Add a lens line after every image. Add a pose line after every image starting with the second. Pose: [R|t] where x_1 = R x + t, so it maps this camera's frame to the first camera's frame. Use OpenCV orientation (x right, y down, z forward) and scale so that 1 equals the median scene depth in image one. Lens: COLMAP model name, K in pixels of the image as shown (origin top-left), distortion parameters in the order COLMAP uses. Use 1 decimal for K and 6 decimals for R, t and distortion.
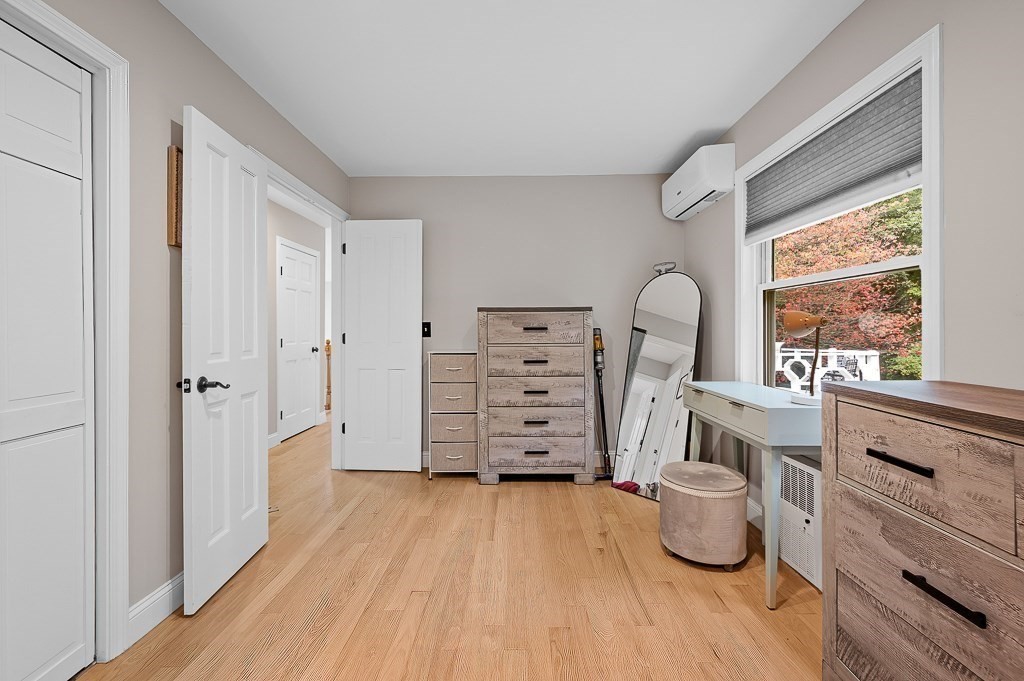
lens RADIAL K [[439.3, 0, 511.6], [0, 439.3, 334.0], [0, 0, 1]] dist [-0.000182, -0.000039]
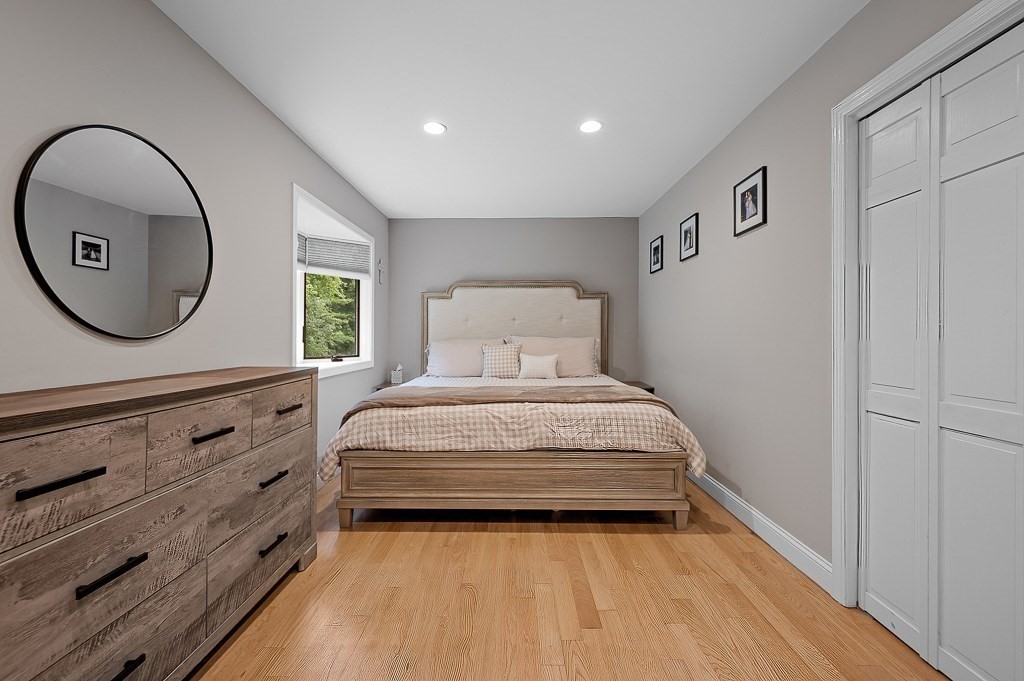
lens RADIAL K [[439.3, 0, 511.6], [0, 439.3, 334.0], [0, 0, 1]] dist [-0.000182, -0.000039]
pose [[-0.999970, -0.004284, -0.006392, -0.013668], [-0.004321, 0.999974, 0.005734, -0.018044], [0.006367, 0.005761, -0.999963, 2.161689]]
